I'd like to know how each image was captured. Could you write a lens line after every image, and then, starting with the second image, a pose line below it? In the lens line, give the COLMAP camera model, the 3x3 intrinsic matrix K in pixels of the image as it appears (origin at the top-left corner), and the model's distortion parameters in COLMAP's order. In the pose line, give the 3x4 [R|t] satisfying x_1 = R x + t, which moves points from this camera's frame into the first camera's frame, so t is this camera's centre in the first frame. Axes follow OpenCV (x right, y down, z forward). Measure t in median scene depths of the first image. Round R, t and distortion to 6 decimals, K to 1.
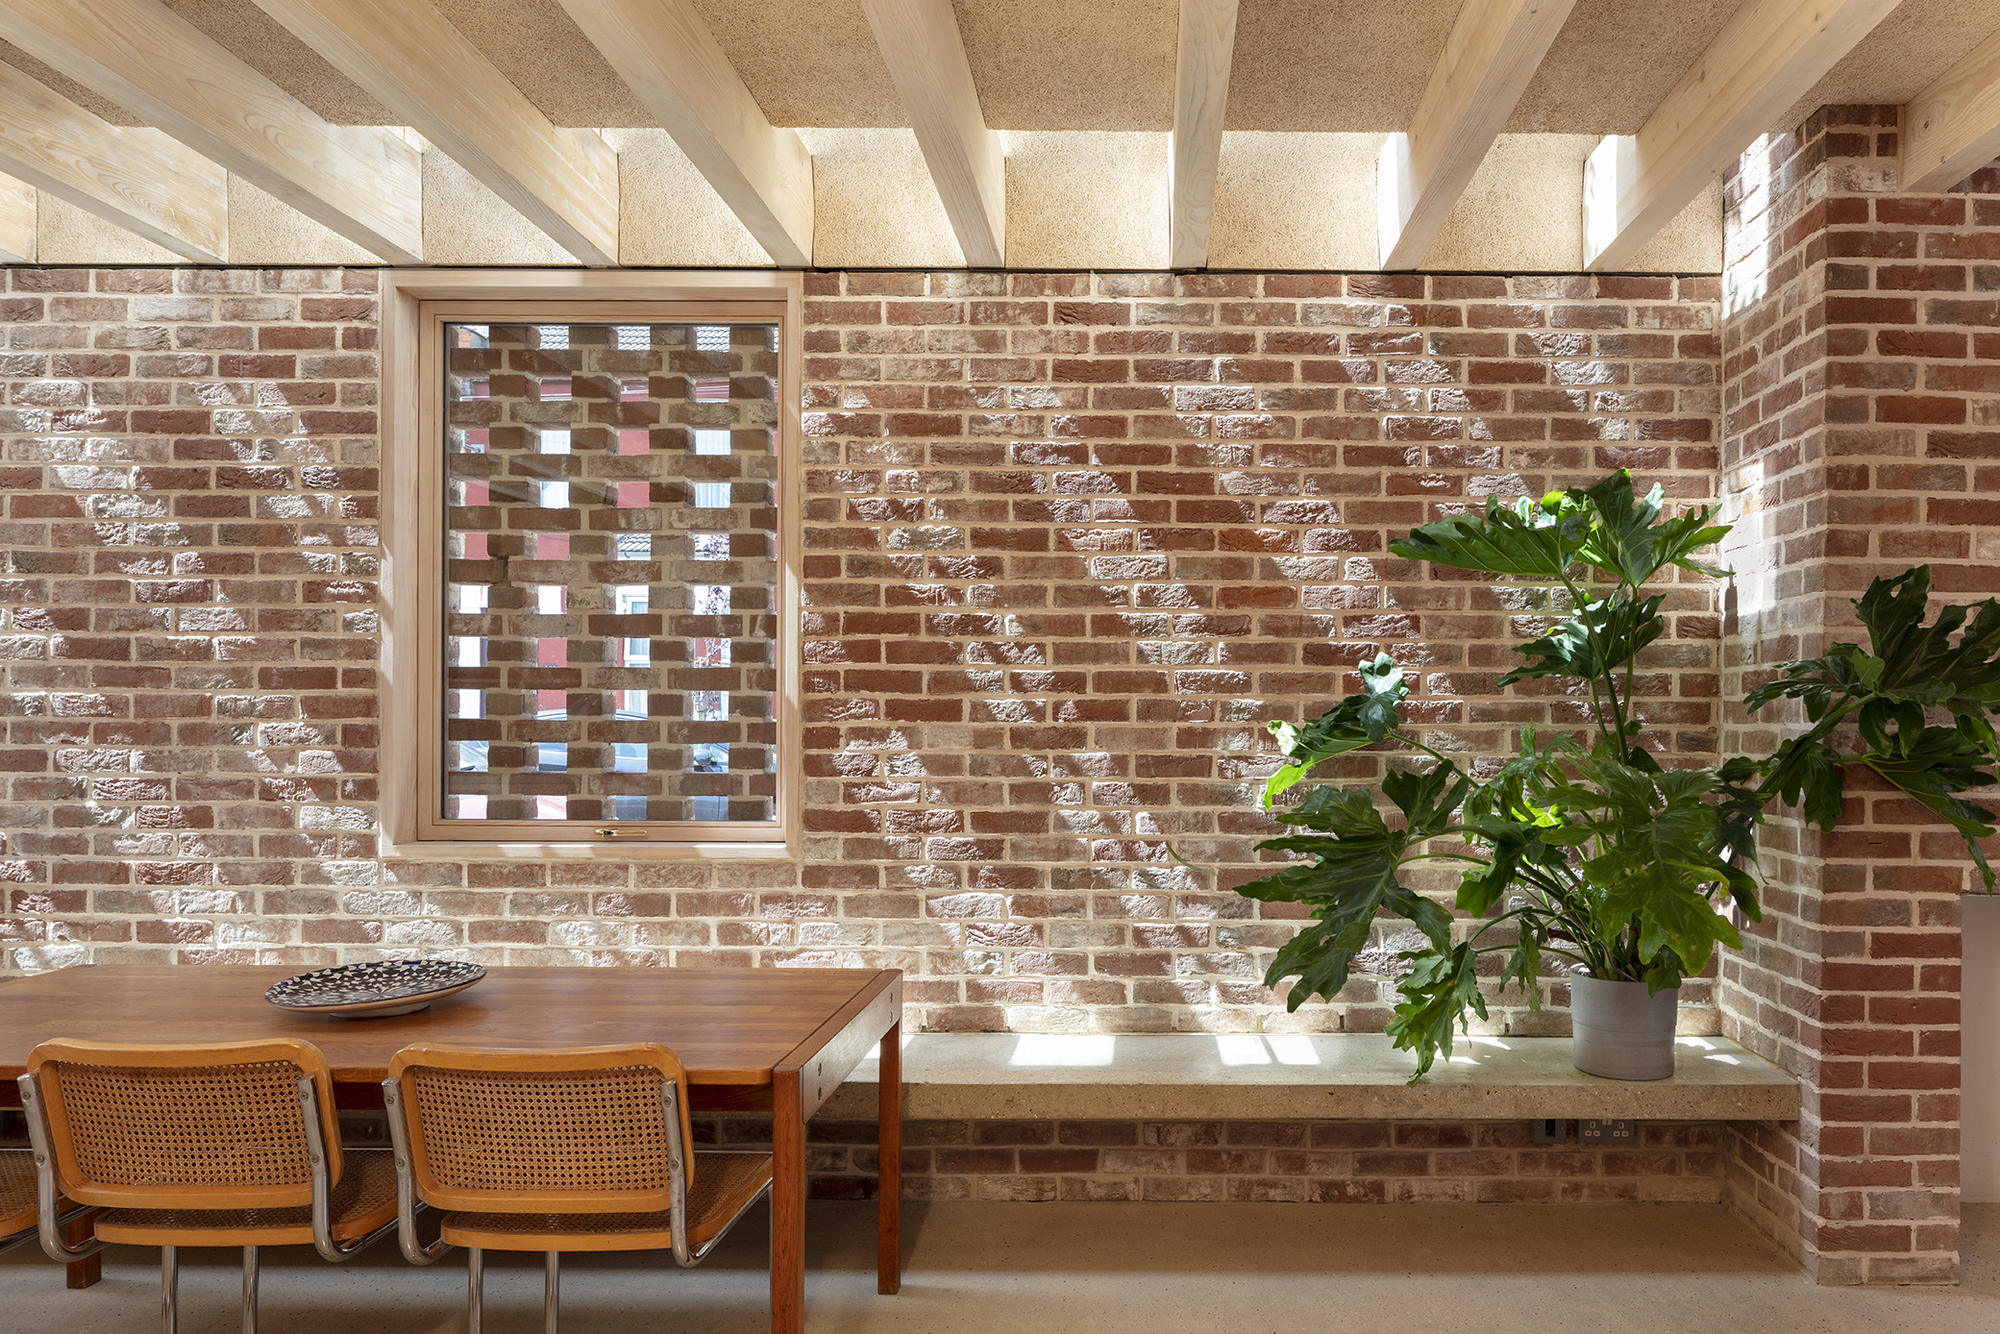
lens RADIAL K [[1387.2, 0, 1000.2], [0, 1387.2, 663.2], [0, 0, 1]] dist [-0.007685, -0.004223]
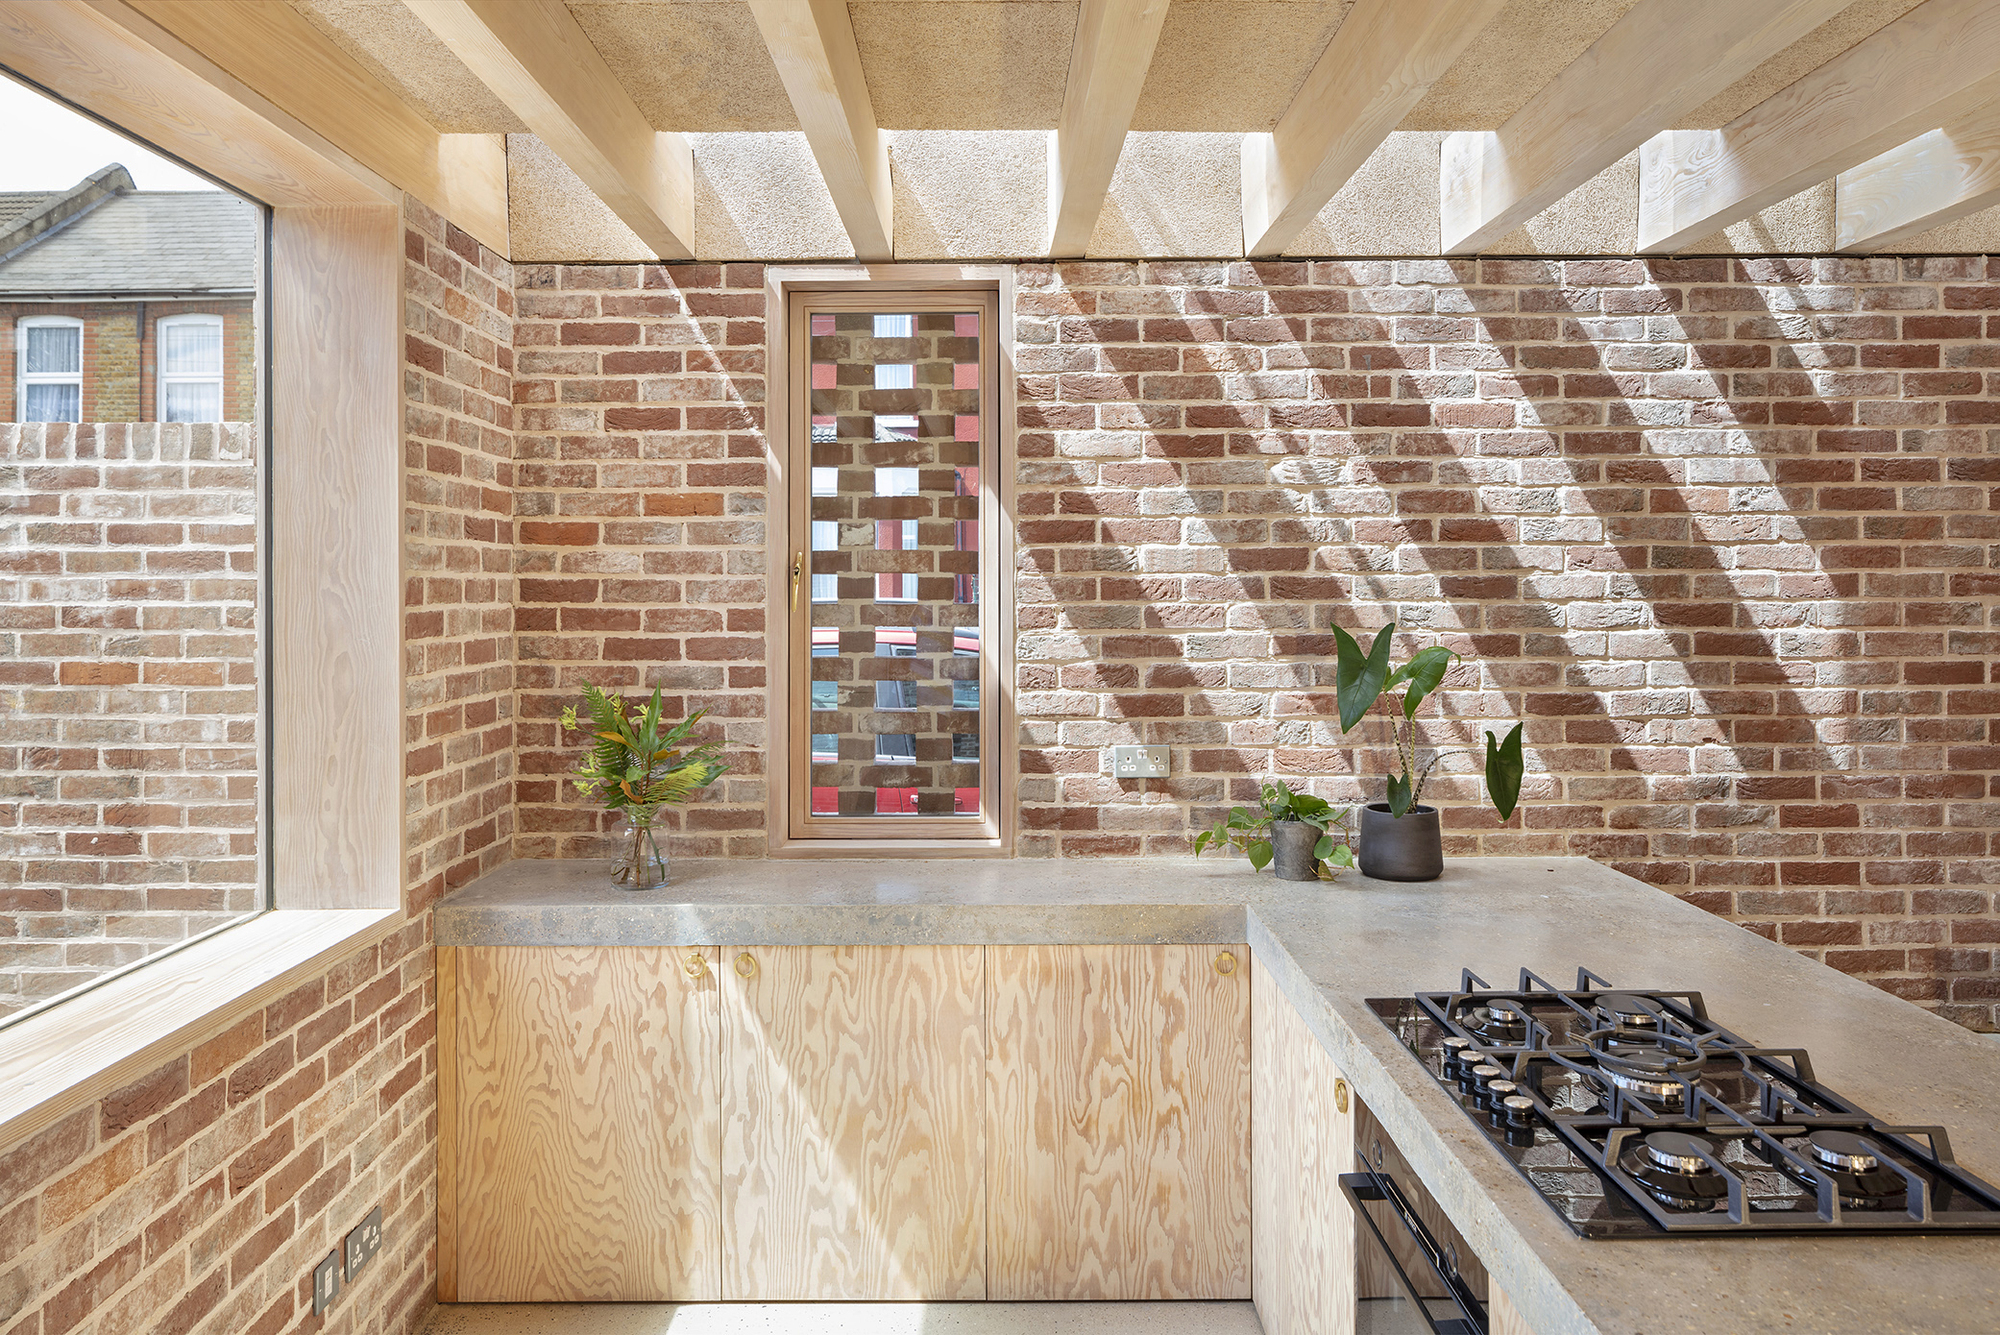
lens RADIAL K [[1295.4, 0, 980.3], [0, 1295.4, 602.6], [0, 0, 1]] dist [0.000740, 0.001165]
pose [[0.999946, -0.008545, -0.005920, -1.187621], [0.008437, 0.999800, -0.018140, -0.028313], [0.006074, 0.018089, 0.999818, 0.077460]]
